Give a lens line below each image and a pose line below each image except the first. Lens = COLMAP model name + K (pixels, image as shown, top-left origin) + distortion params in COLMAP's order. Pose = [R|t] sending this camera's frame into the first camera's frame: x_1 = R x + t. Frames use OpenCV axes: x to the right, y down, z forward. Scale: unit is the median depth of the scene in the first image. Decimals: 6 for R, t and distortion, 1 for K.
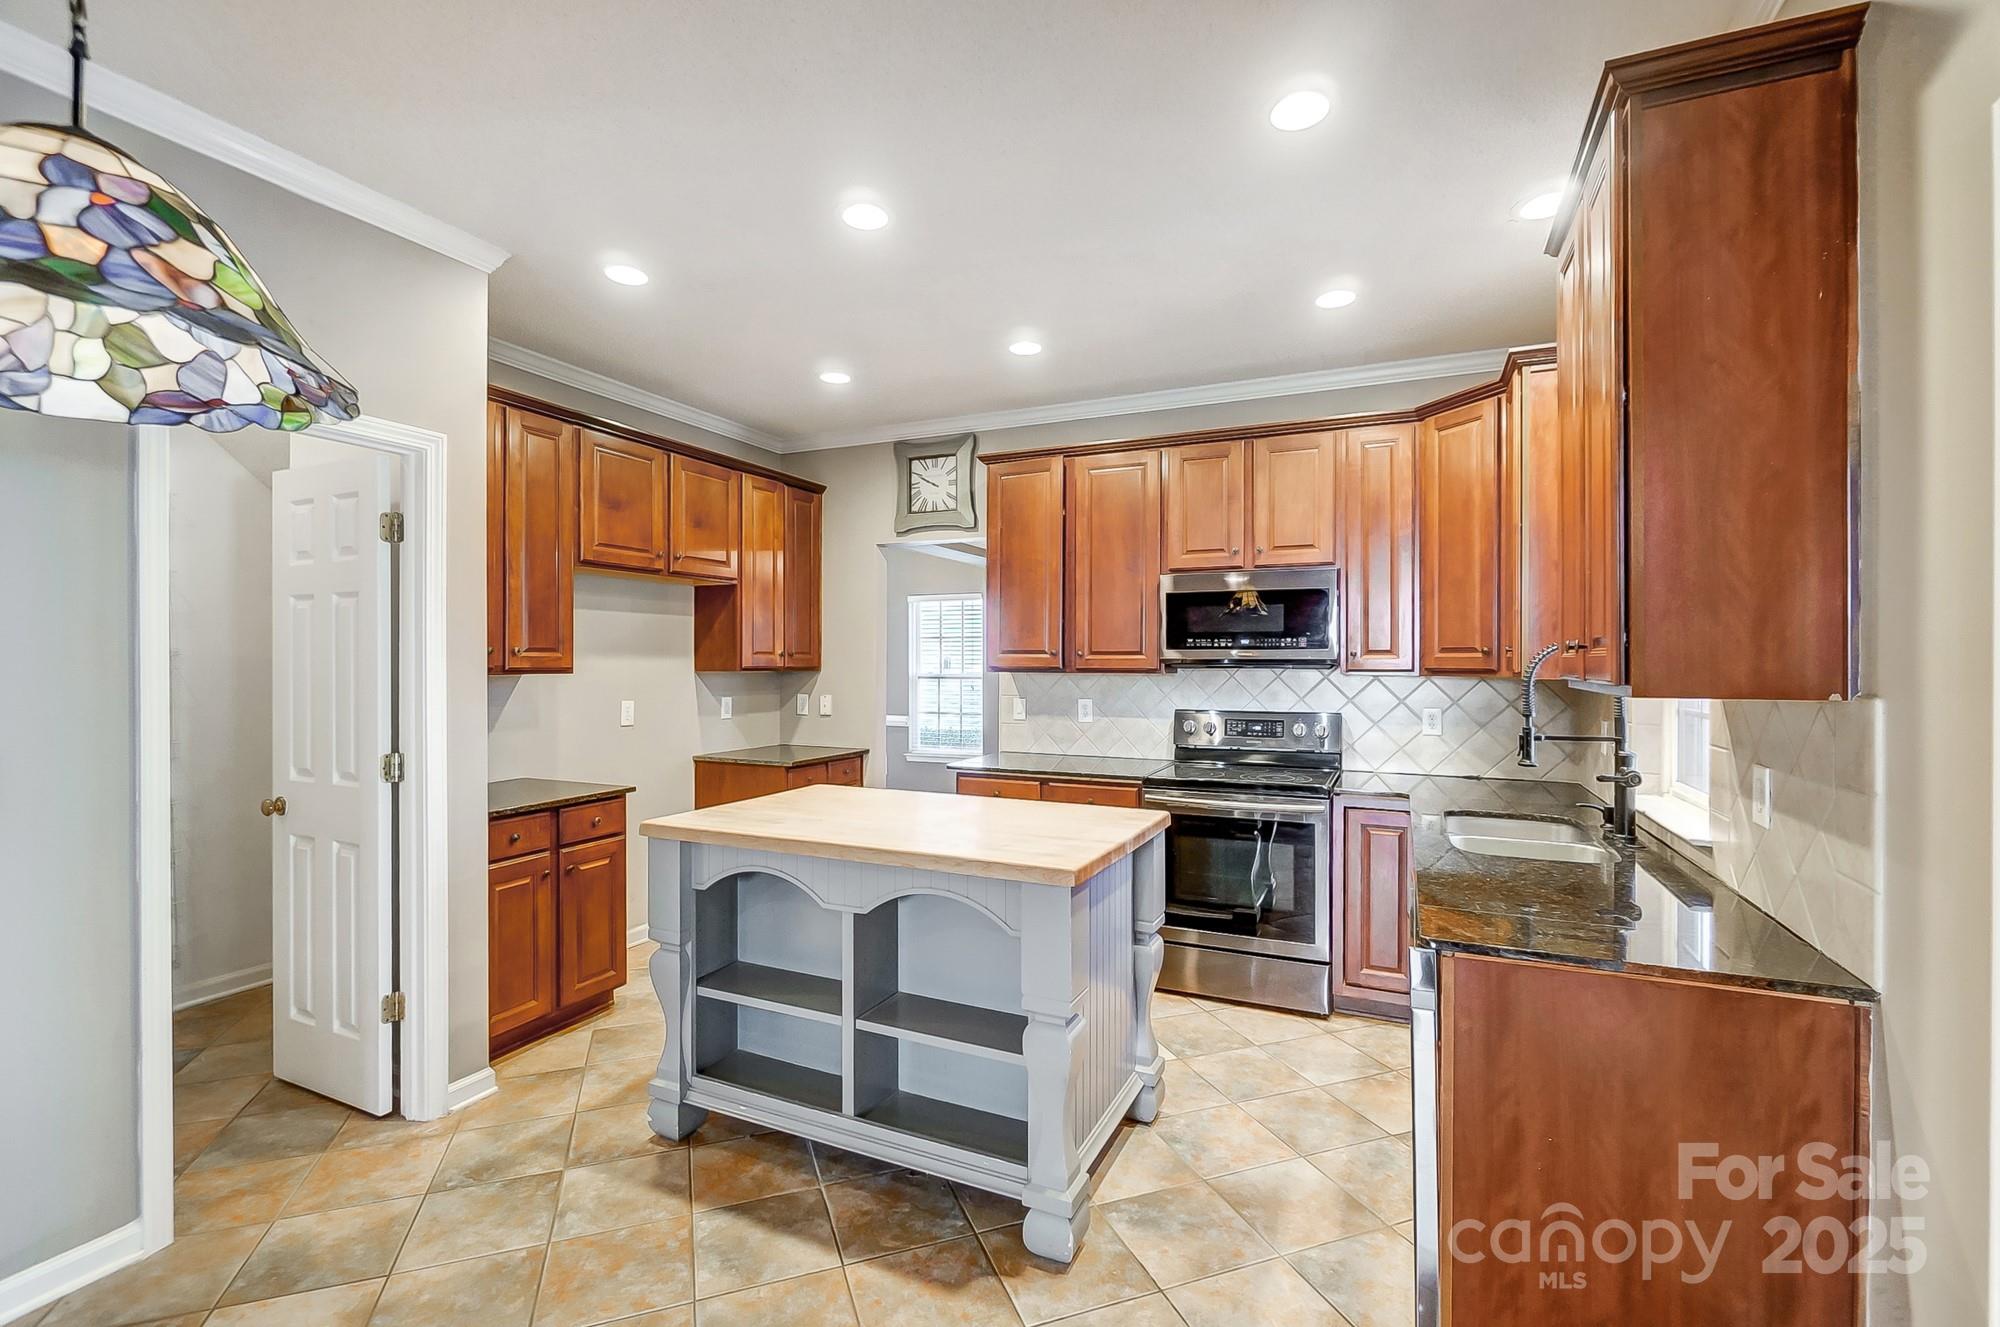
lens RADIAL K [[889.7, 0, 1006.6], [0, 889.7, 663.7], [0, 0, 1]] dist [0.000126, -0.000645]
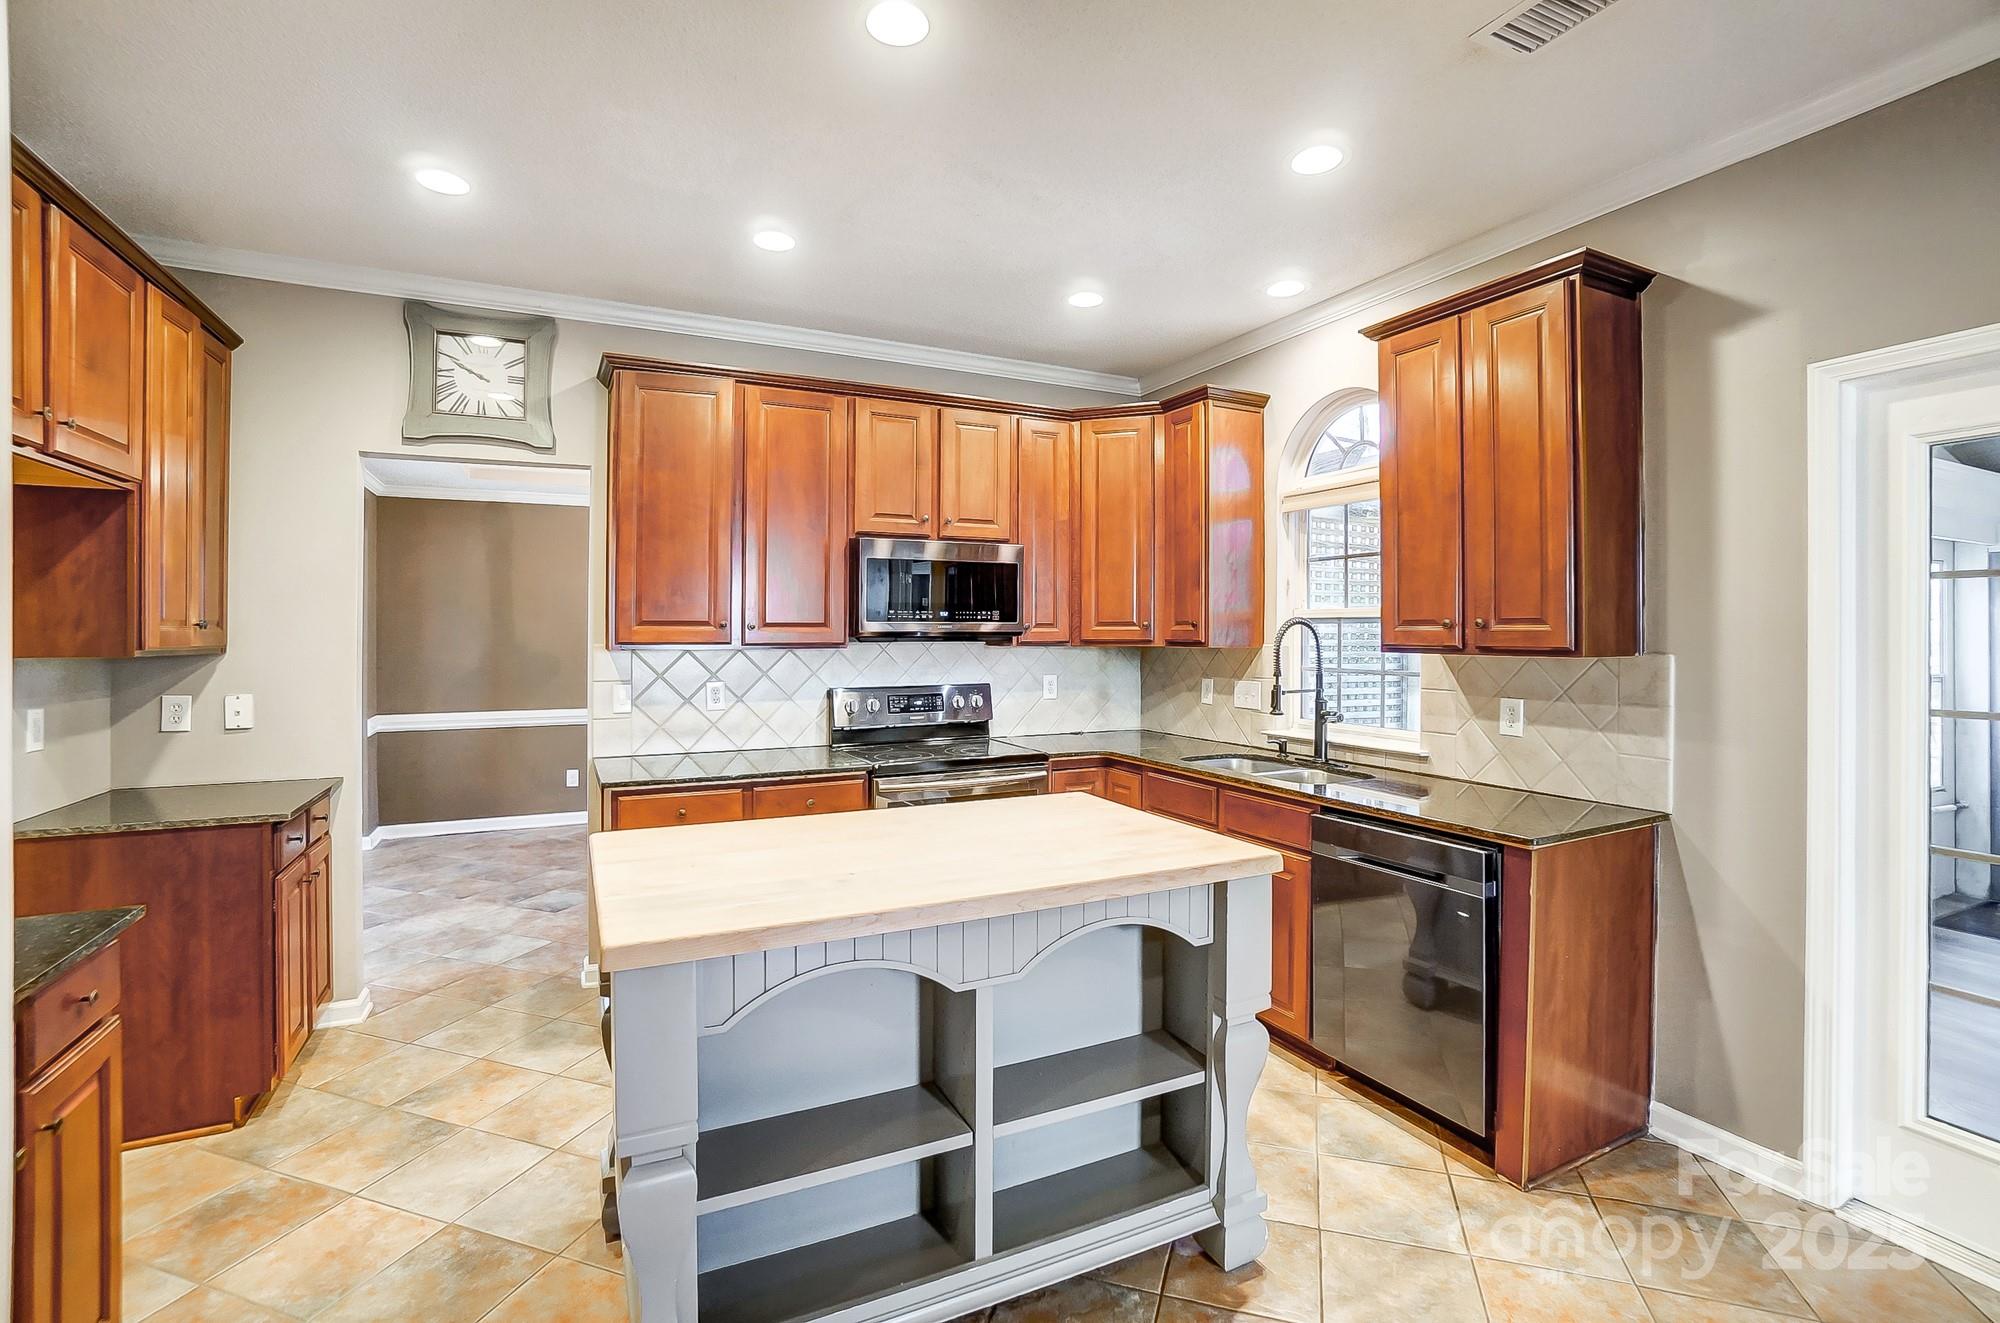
lens RADIAL K [[904.7, 0, 995.8], [0, 904.7, 631.7], [0, 0, 1]] dist [-0.066422, 0.025204]
pose [[0.625810, -0.001996, 0.779973, -0.524993], [0.004768, 0.999988, -0.001266, -0.004348], [-0.779961, 0.004511, 0.625812, 0.384939]]
